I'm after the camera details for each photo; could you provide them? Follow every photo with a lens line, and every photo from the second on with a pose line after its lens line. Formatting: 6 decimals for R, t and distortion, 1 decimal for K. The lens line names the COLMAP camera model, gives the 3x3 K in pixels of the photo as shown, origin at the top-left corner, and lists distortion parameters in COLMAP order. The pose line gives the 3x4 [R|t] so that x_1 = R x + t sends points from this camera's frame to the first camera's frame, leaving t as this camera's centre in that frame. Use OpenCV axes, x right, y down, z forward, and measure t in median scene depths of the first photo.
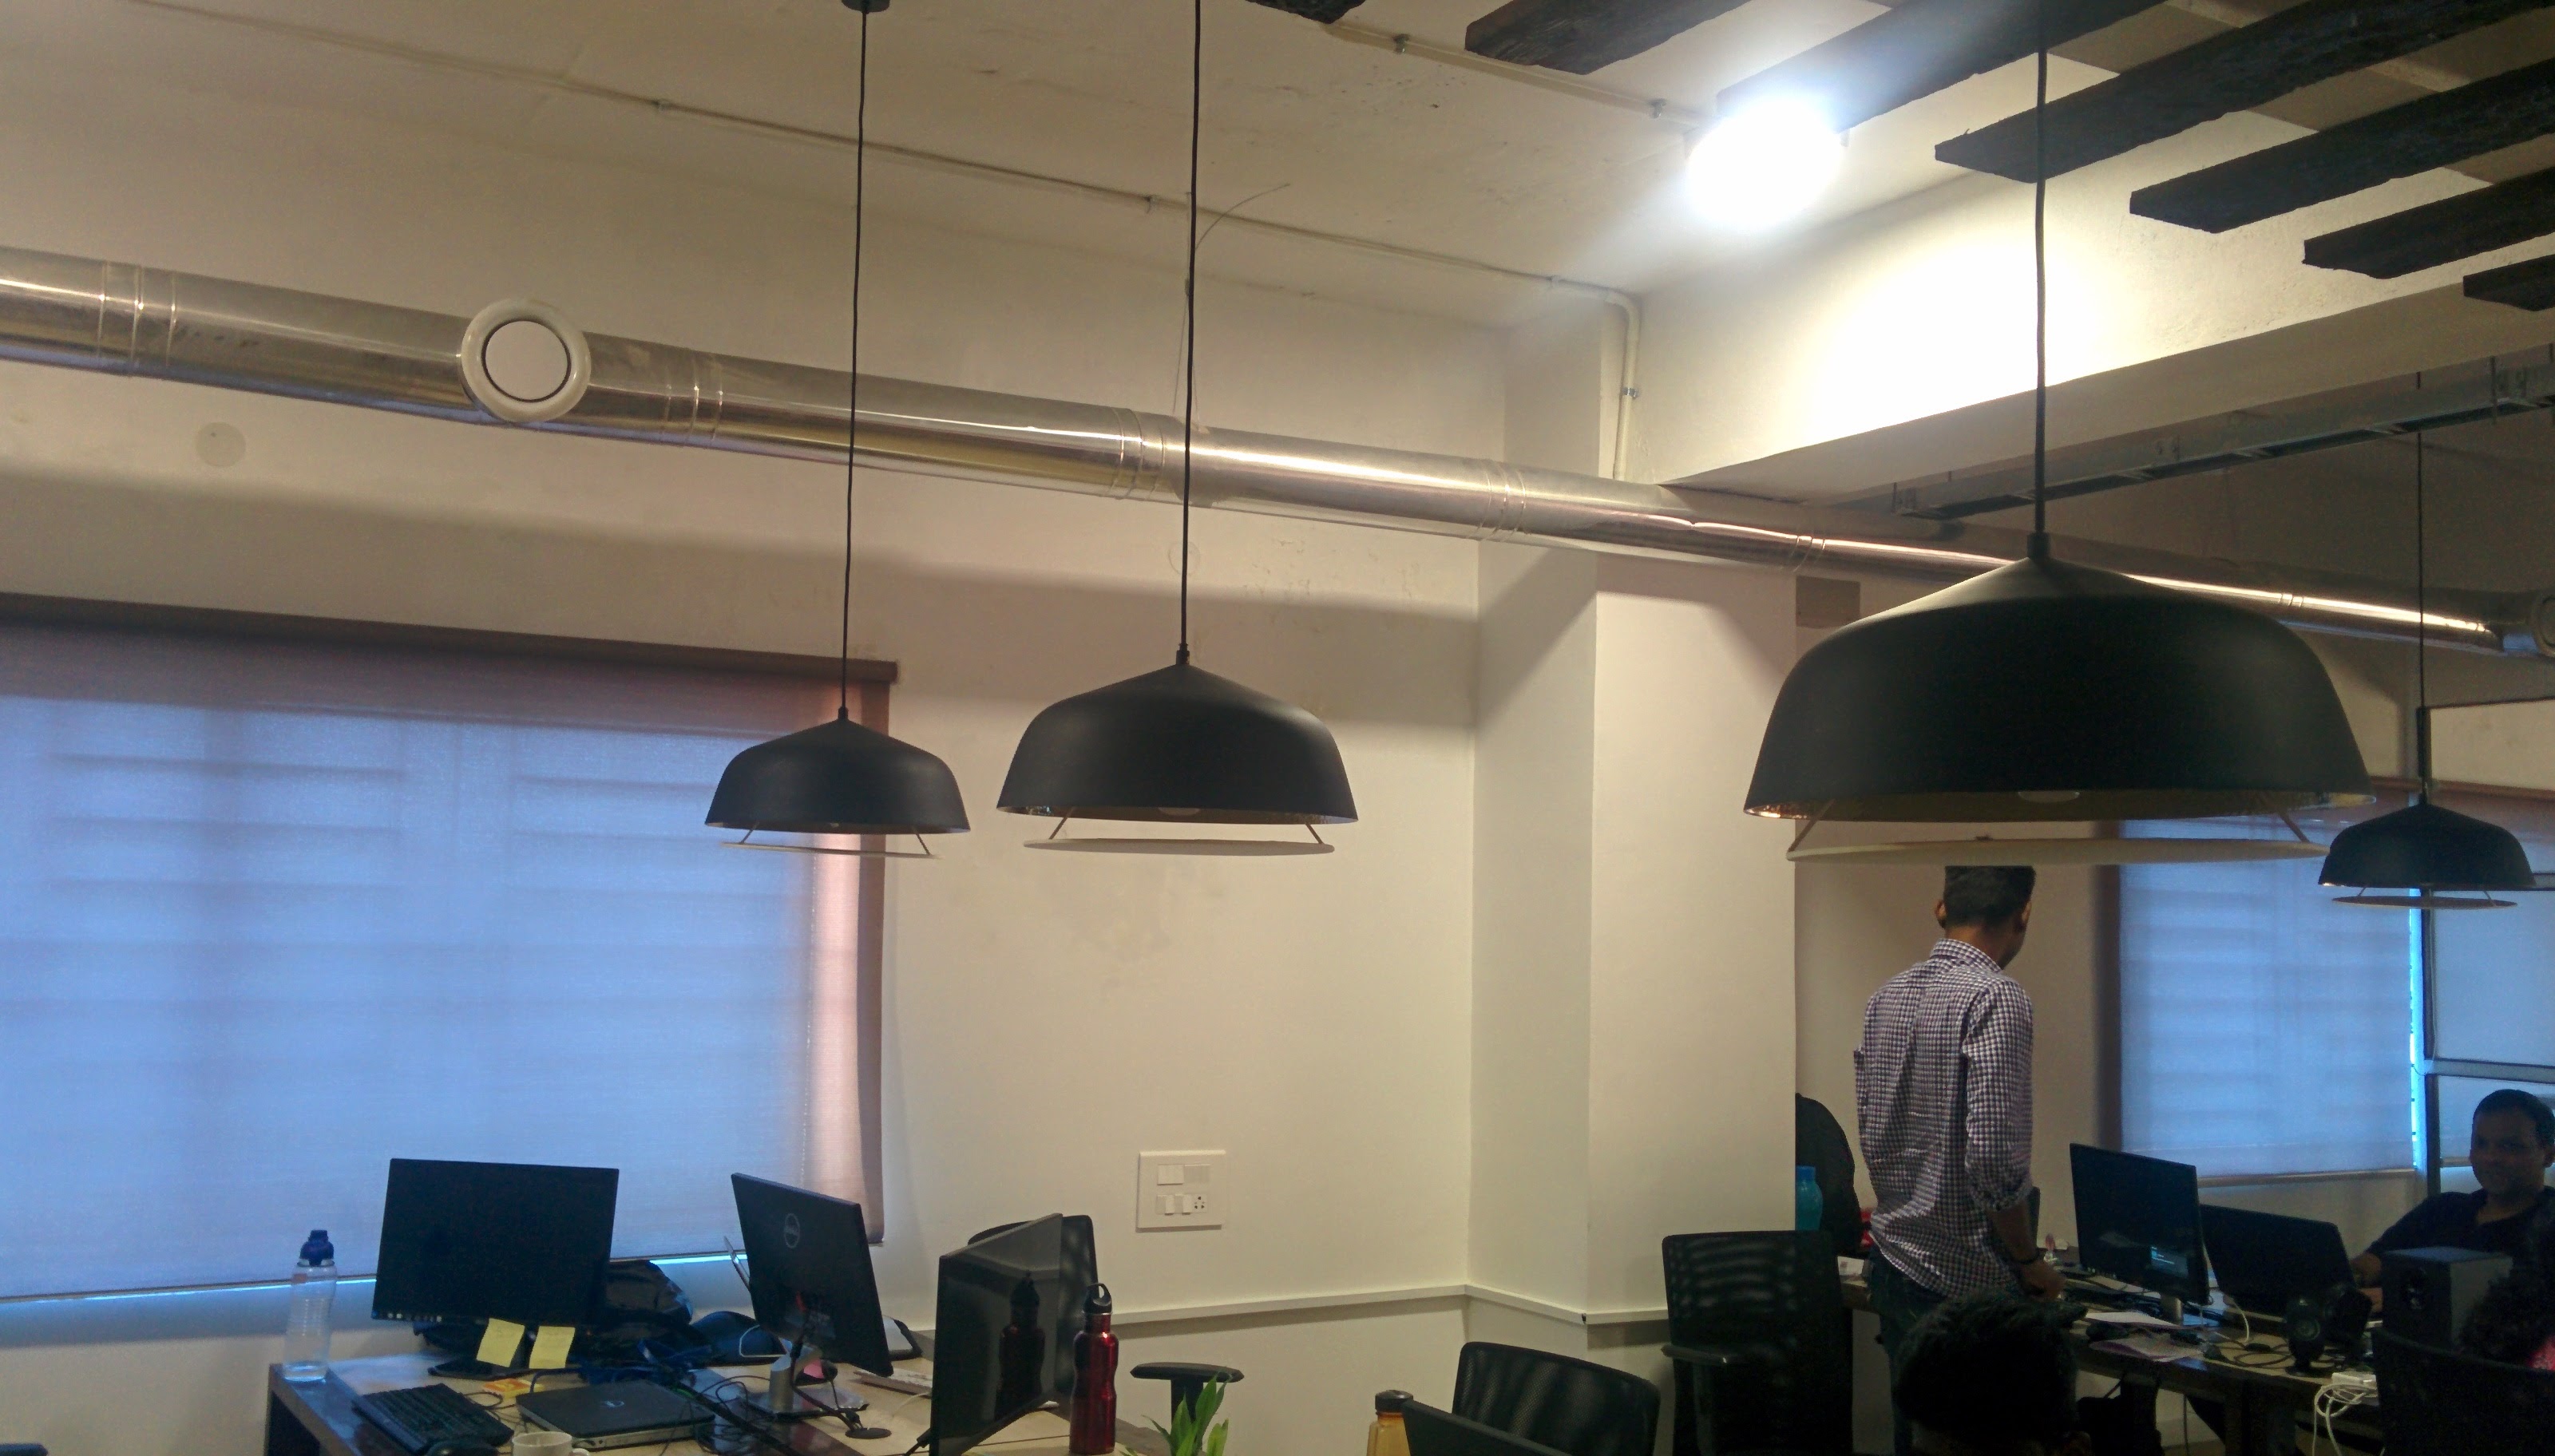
lens RADIAL K [[2264.3, 0, 1277.5], [0, 2264.3, 728.0], [0, 0, 1]] dist [0.003403, 0.010211]
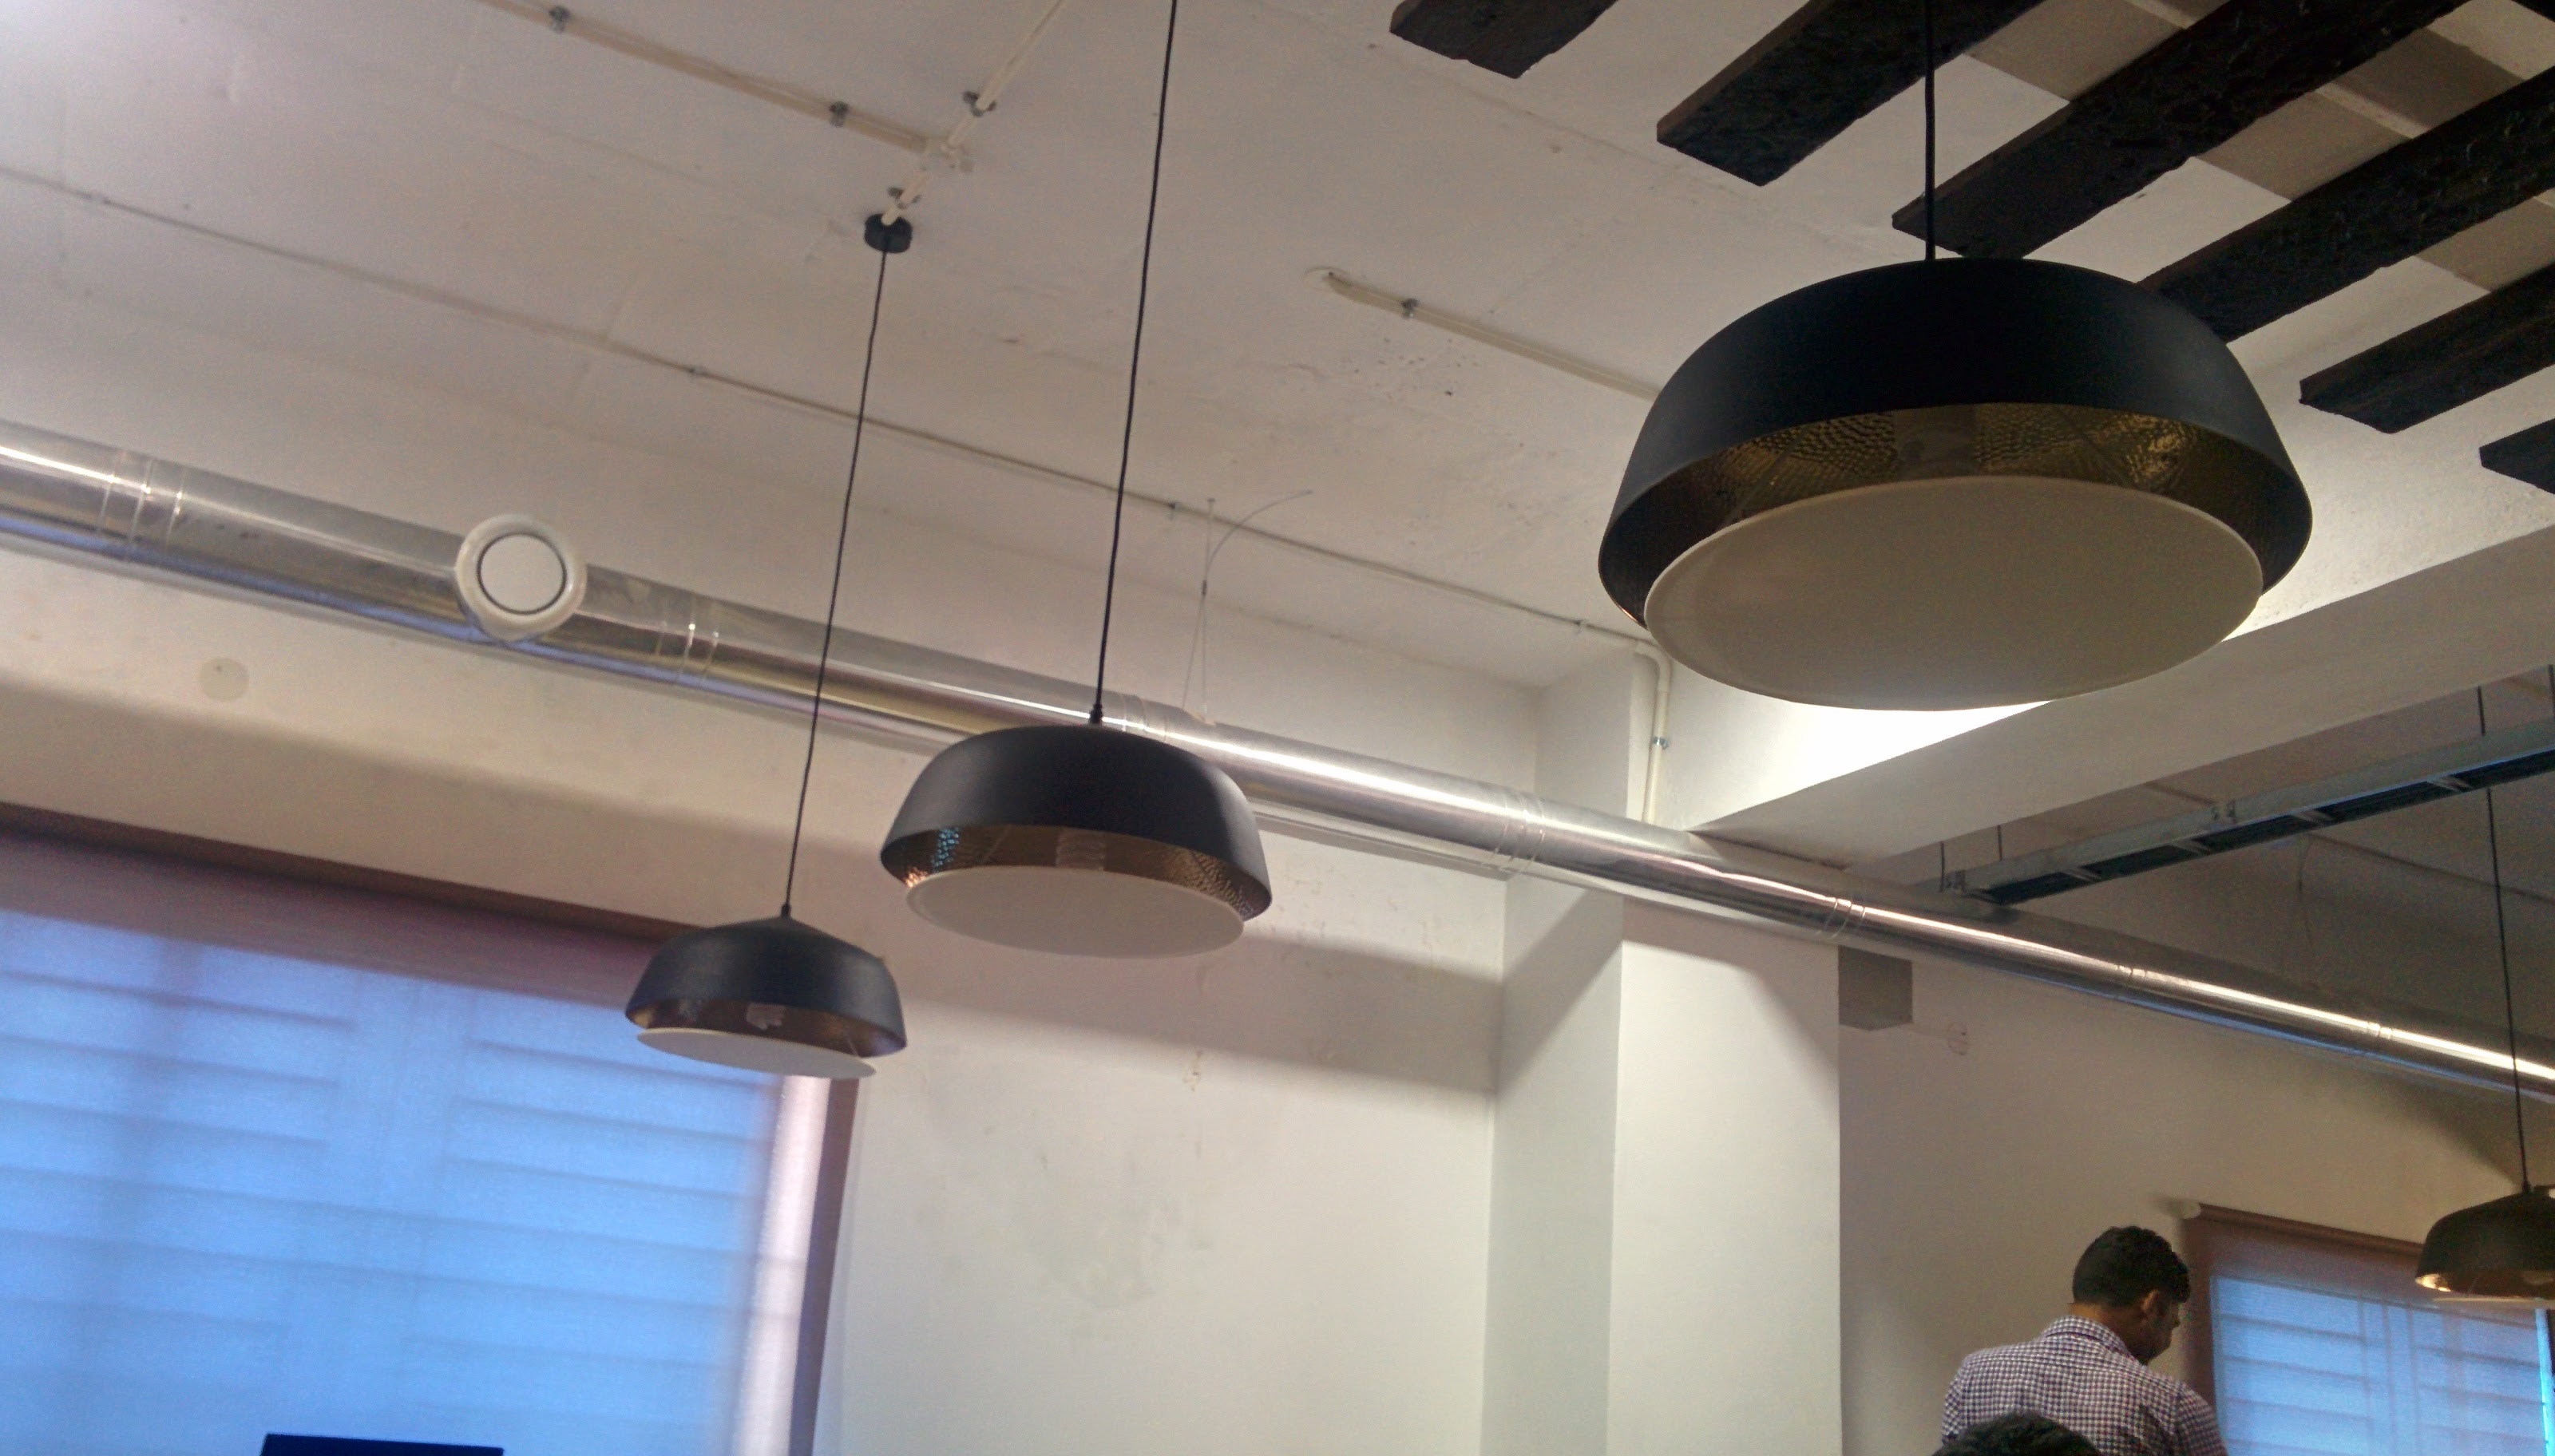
lens RADIAL K [[2234.8, 0, 1277.5], [0, 2234.8, 728.0], [0, 0, 1]] dist [0.044190, -0.105819]
pose [[0.997519, 0.042814, -0.055876, 0.052961], [-0.055832, 0.964636, -0.257603, 0.123693], [0.042871, 0.260084, 0.964634, 0.070329]]
